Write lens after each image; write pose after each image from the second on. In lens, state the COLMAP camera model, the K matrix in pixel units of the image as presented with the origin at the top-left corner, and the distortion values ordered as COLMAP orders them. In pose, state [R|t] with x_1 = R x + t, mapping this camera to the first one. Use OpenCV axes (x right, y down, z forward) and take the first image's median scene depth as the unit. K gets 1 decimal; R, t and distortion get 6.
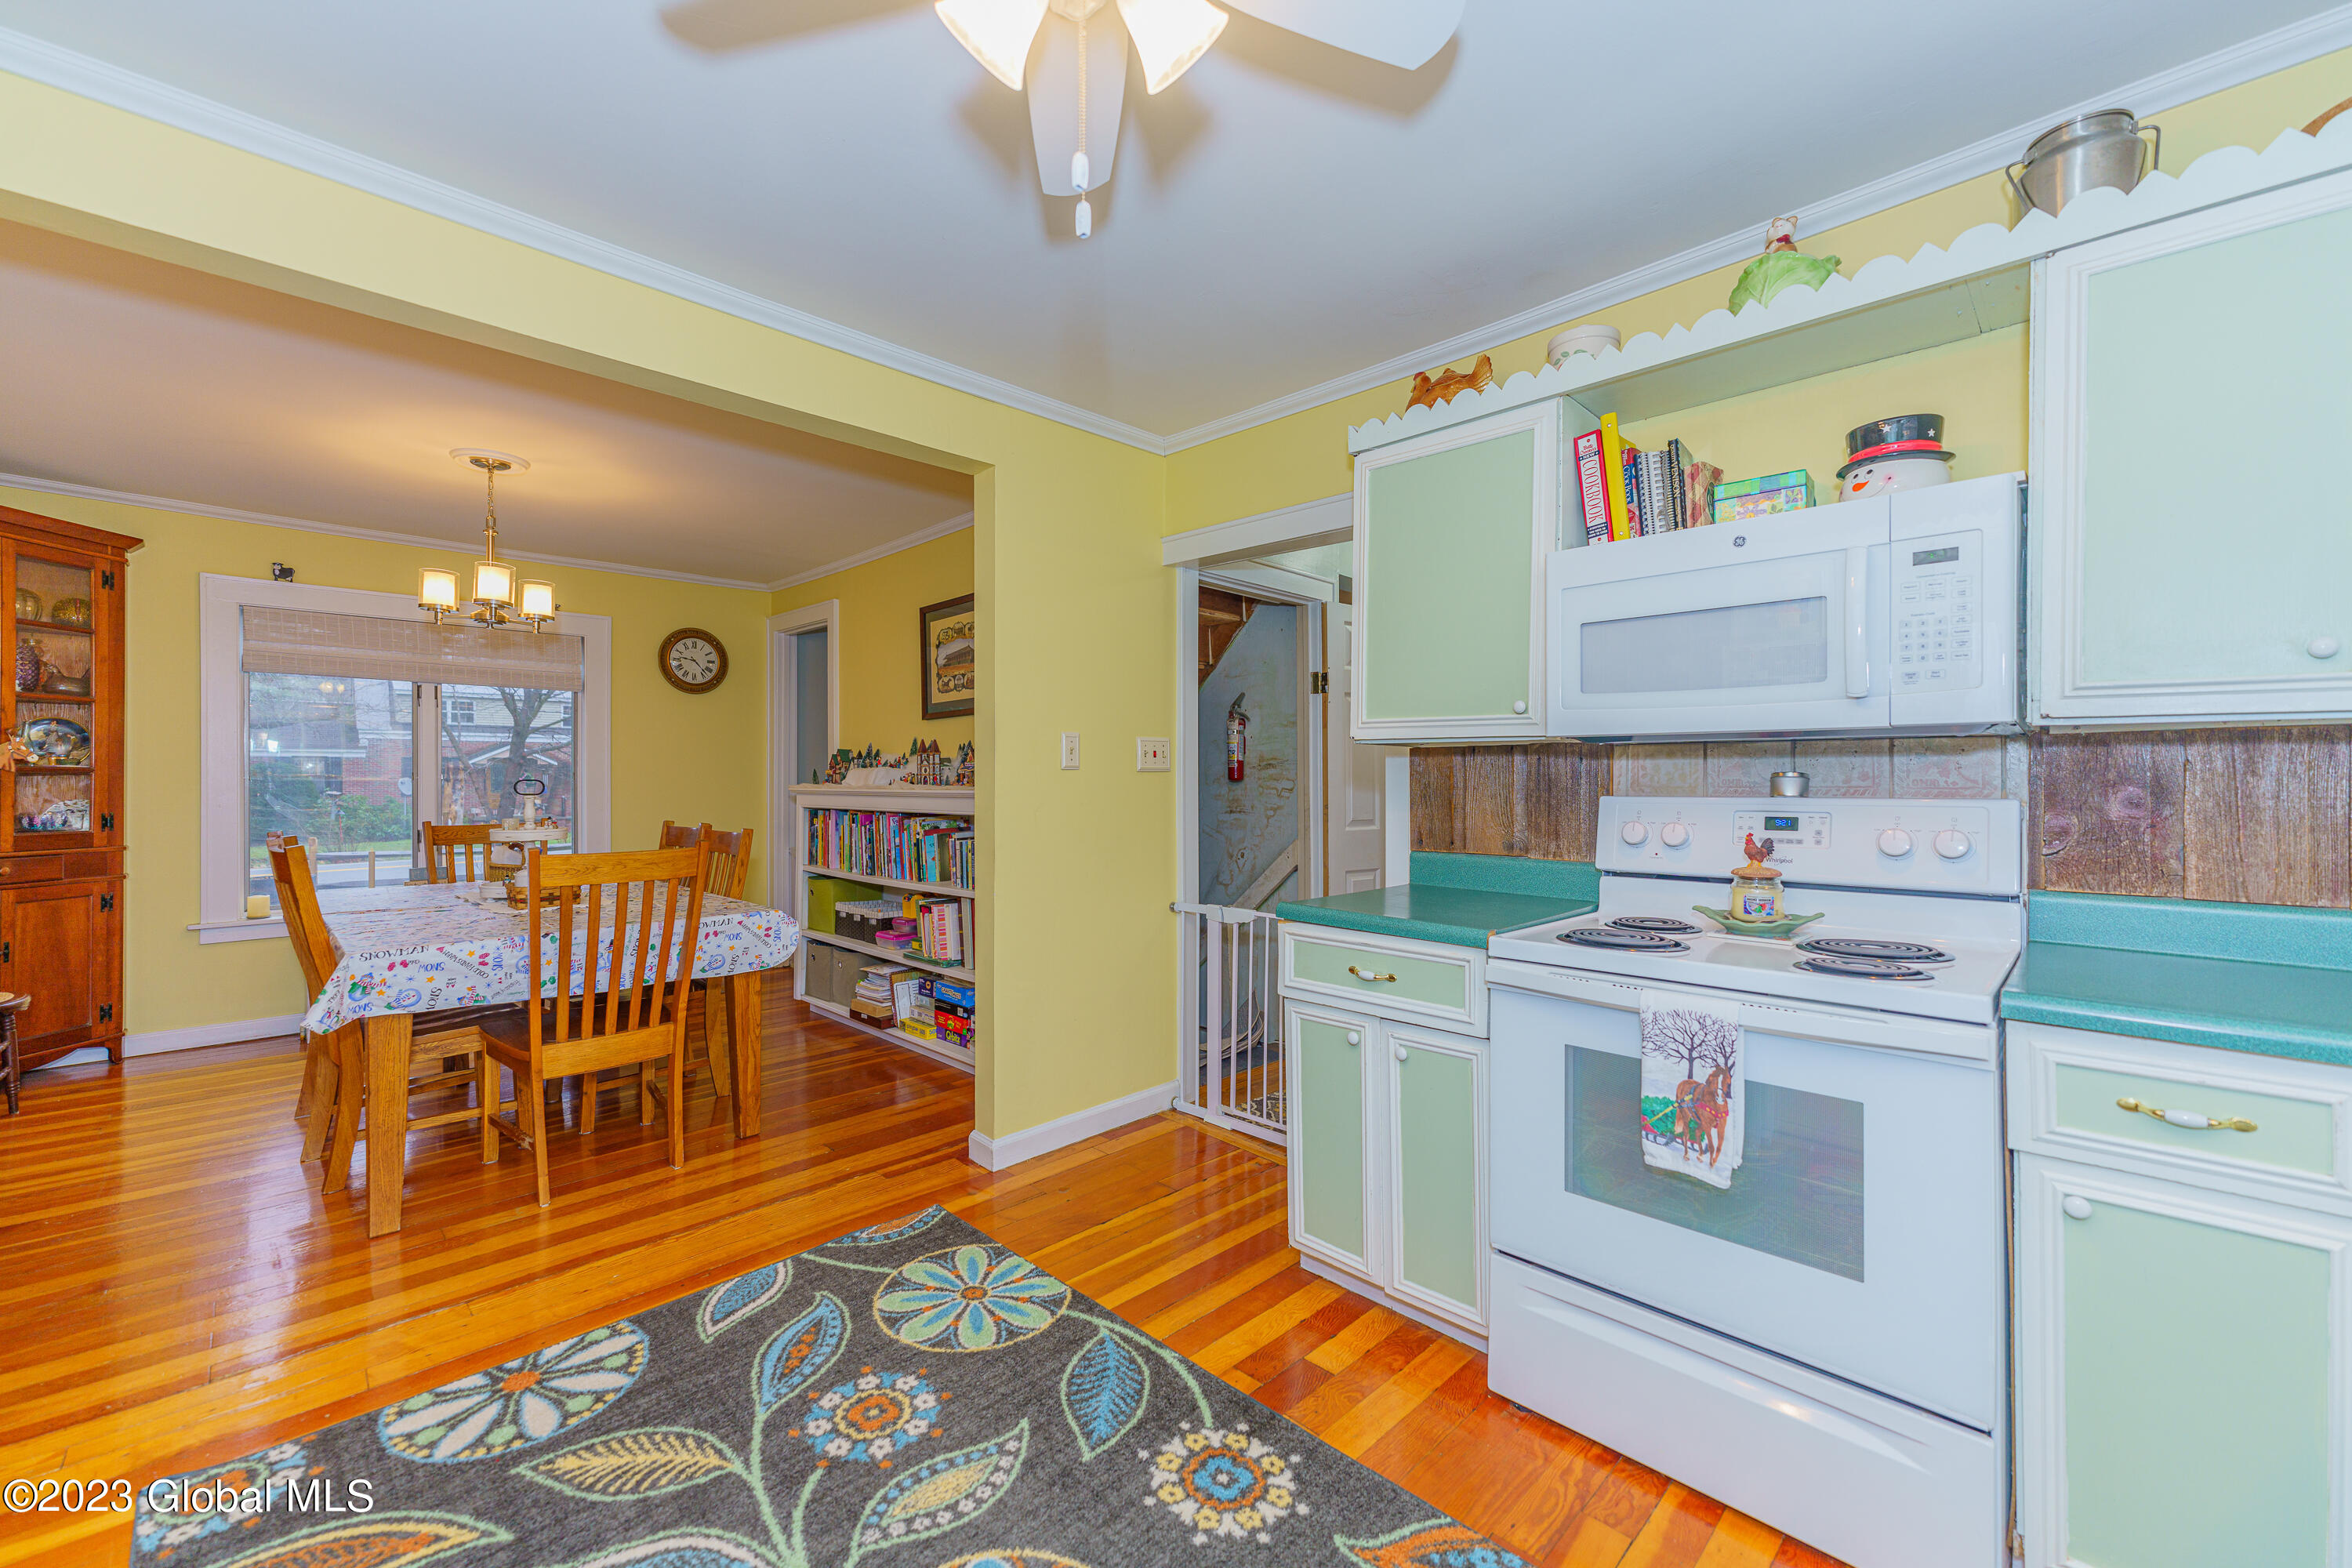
lens RADIAL K [[943.5, 0, 1188.2], [0, 943.5, 778.1], [0, 0, 1]] dist [-0.000169, -0.000465]
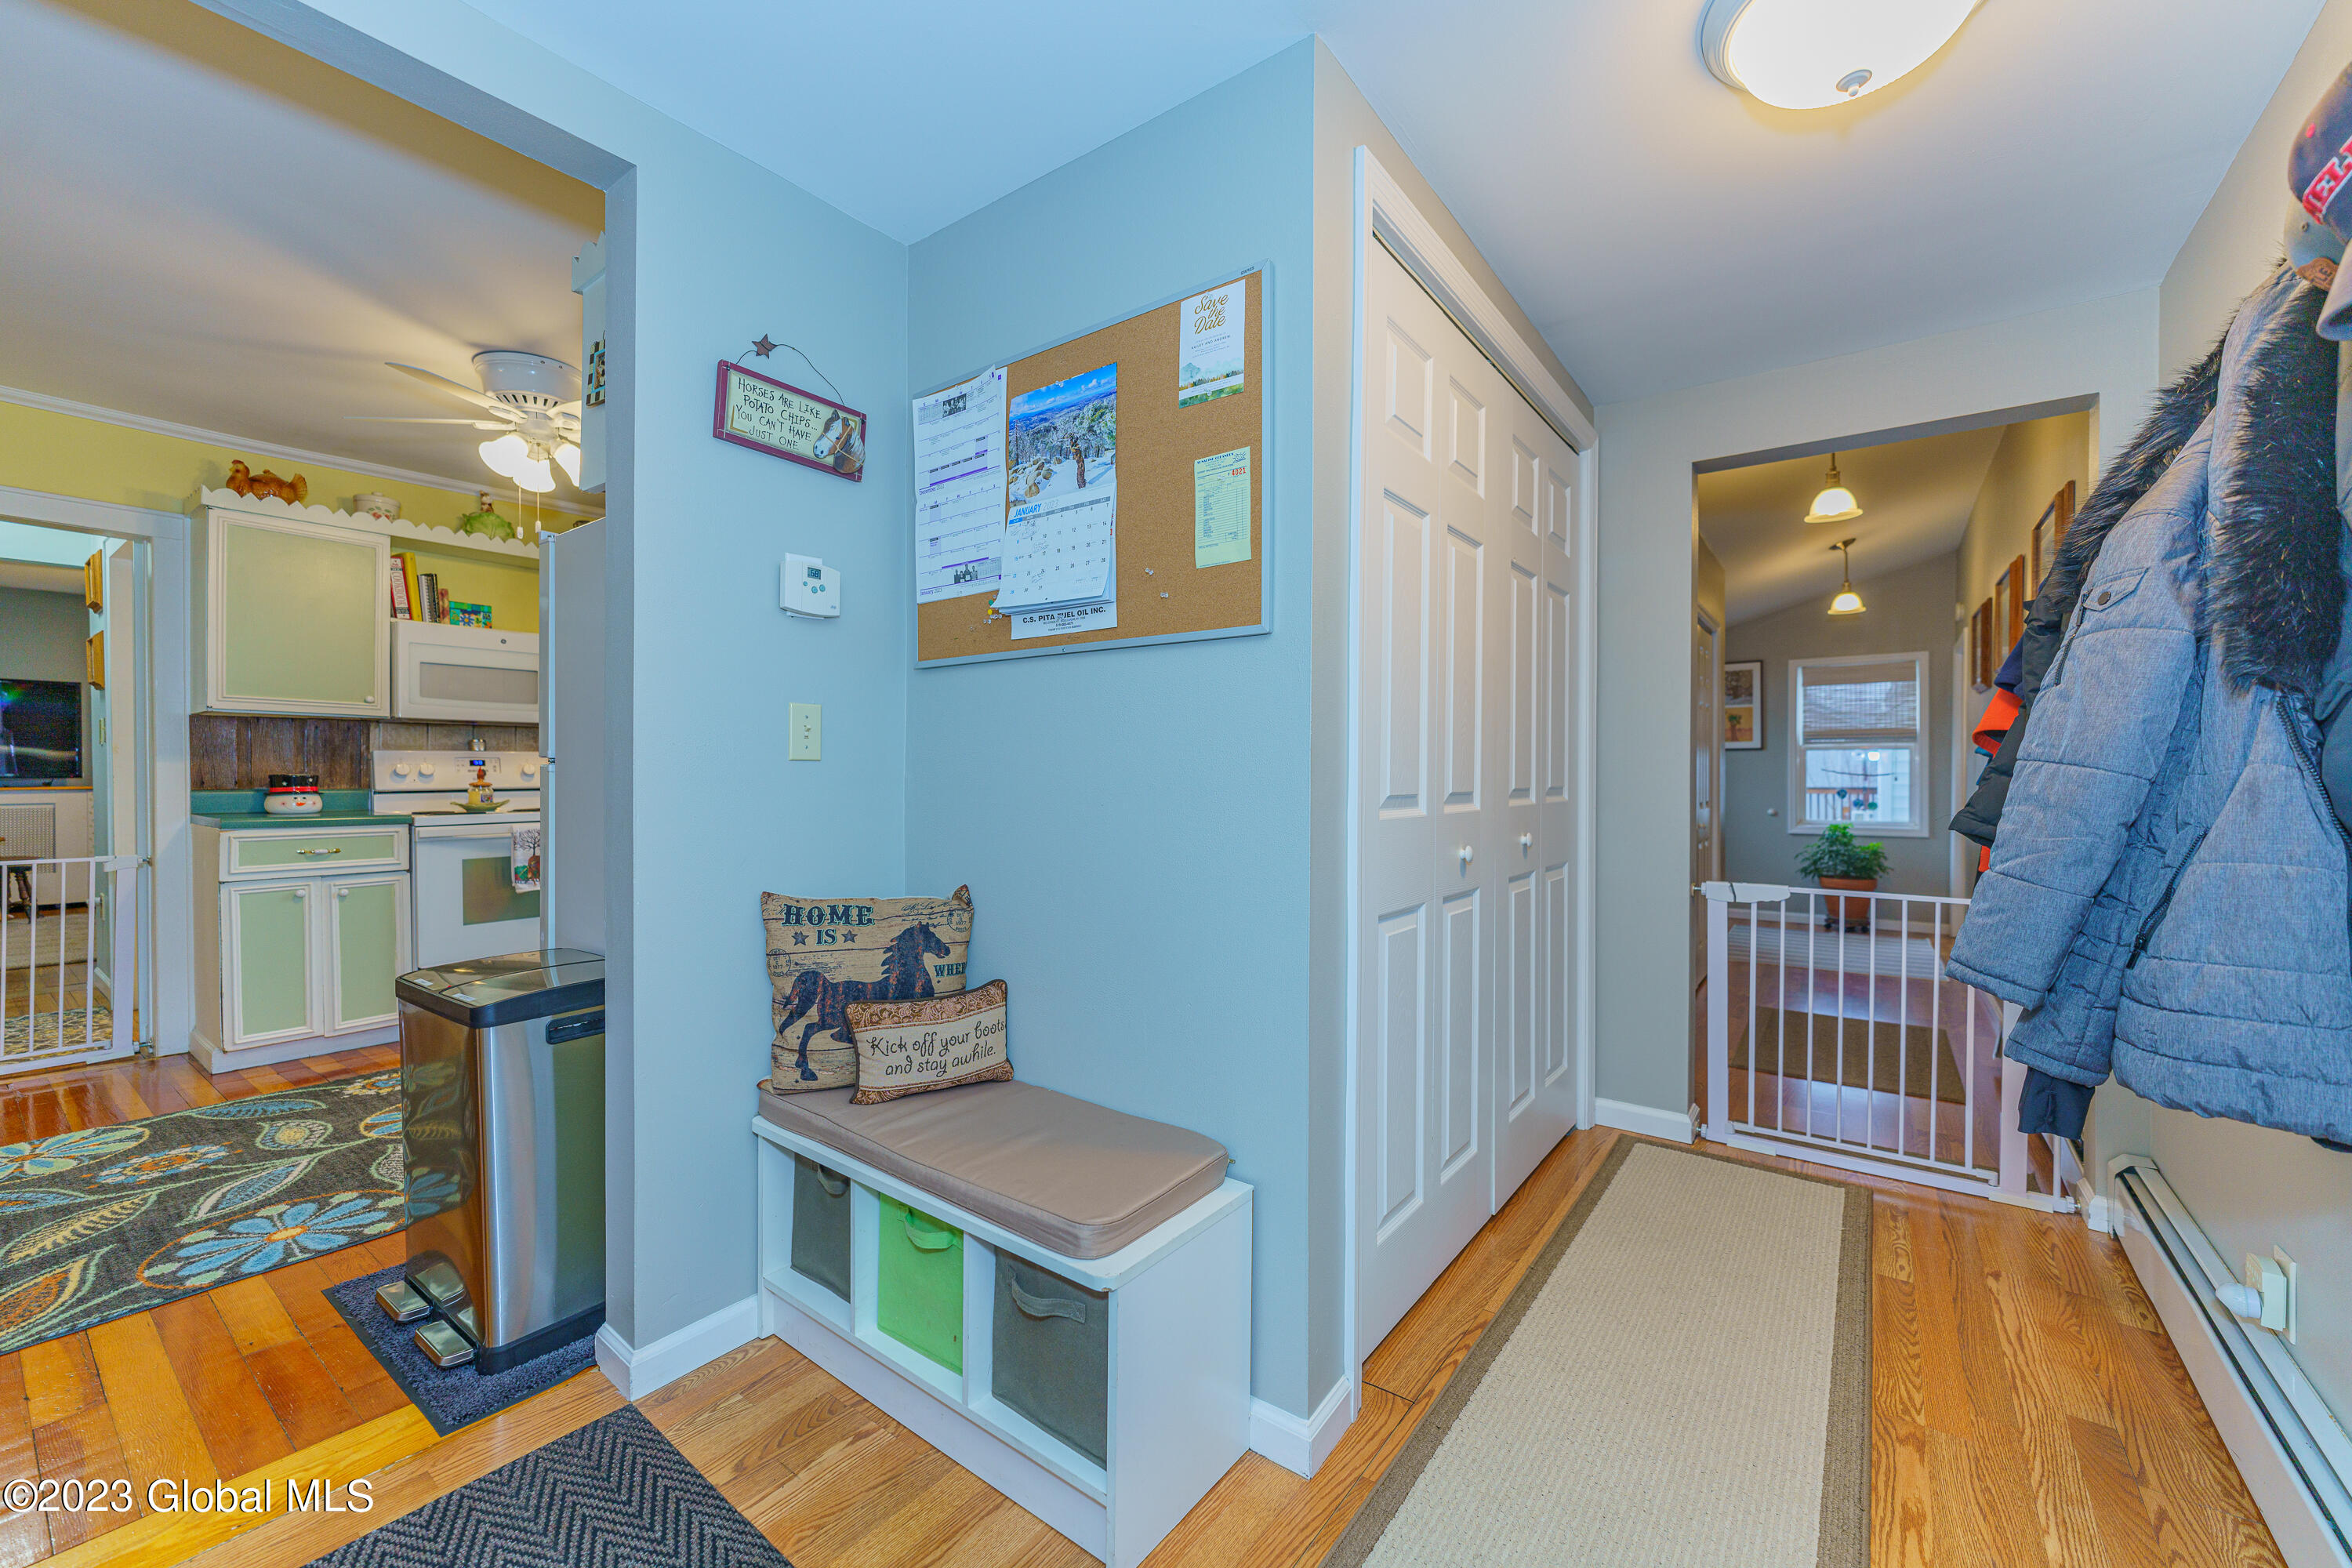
lens RADIAL K [[943.5, 0, 1179.3], [0, 943.5, 780.7], [0, 0, 1]] dist [-0.000169, -0.000465]
pose [[-0.141601, -0.013631, 0.989830, -1.402041], [-0.000876, 0.999907, 0.013644, 0.045702], [-0.989923, 0.001065, -0.141599, -0.241142]]
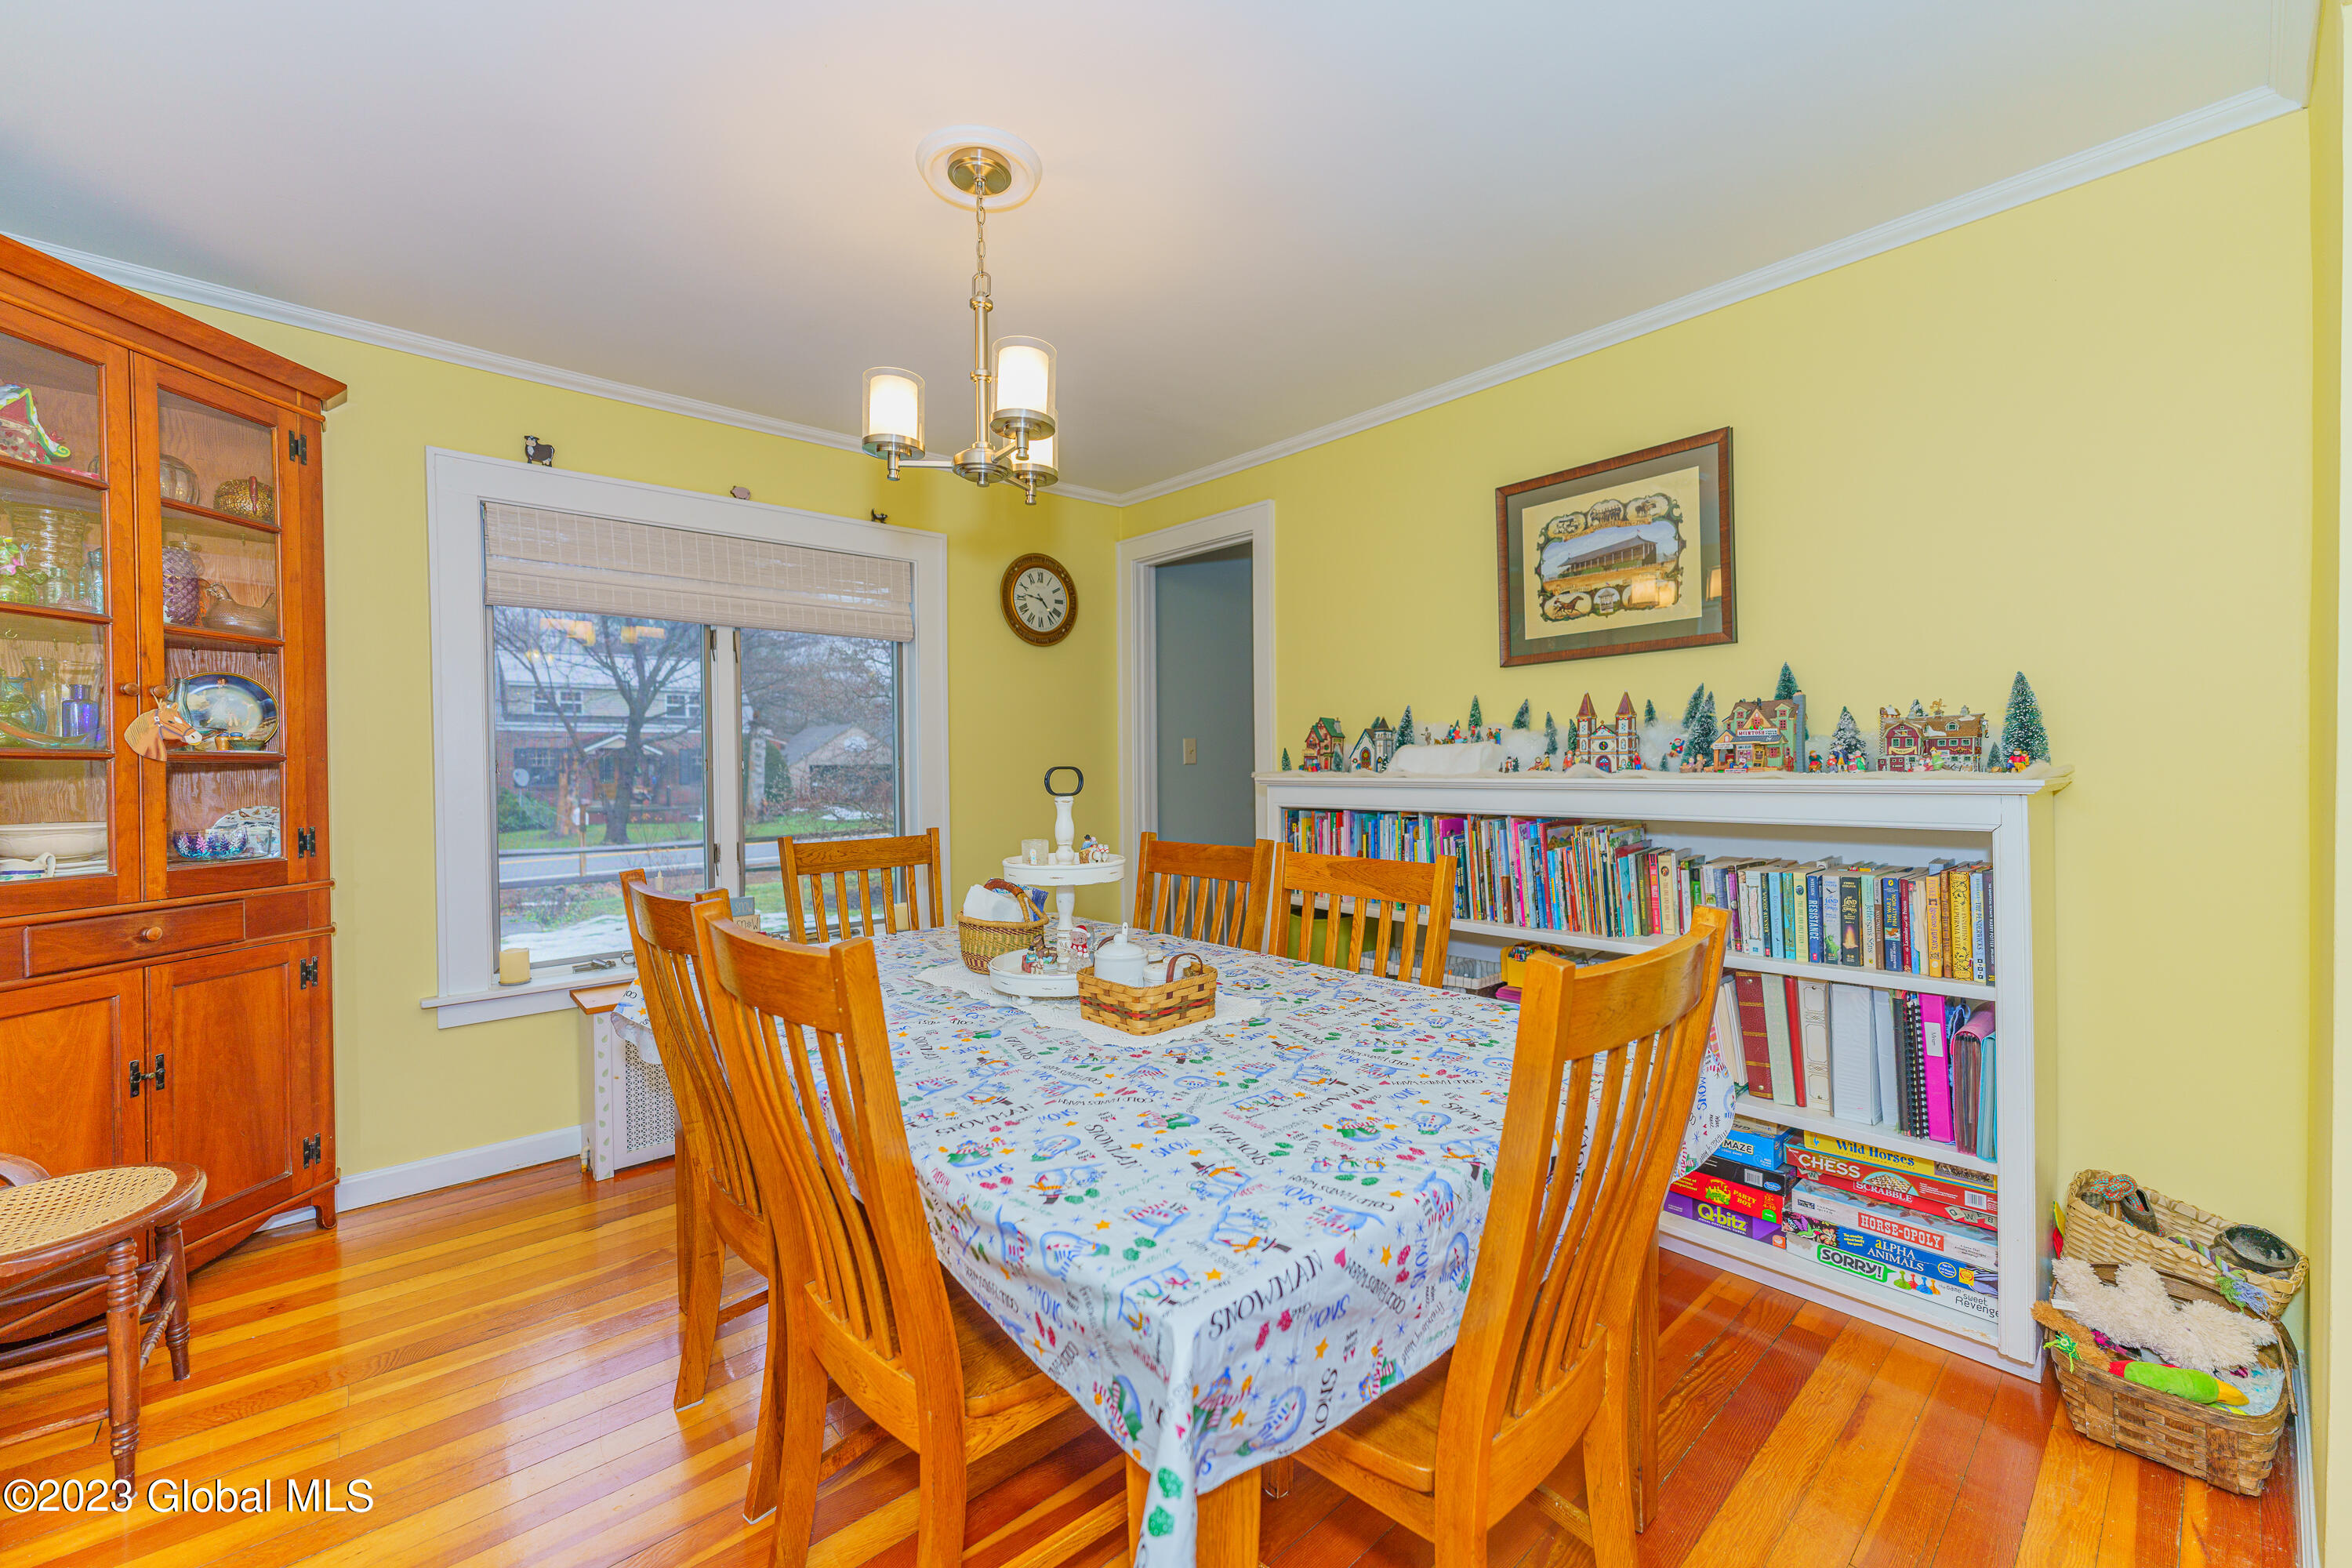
lens RADIAL K [[943.5, 0, 1182.0], [0, 943.5, 778.8], [0, 0, 1]] dist [-0.000169, -0.000465]
pose [[0.997792, -0.008271, -0.065893, -0.836810], [0.009331, 0.999832, 0.015807, 0.001092], [0.065751, -0.016387, 0.997701, 0.662821]]
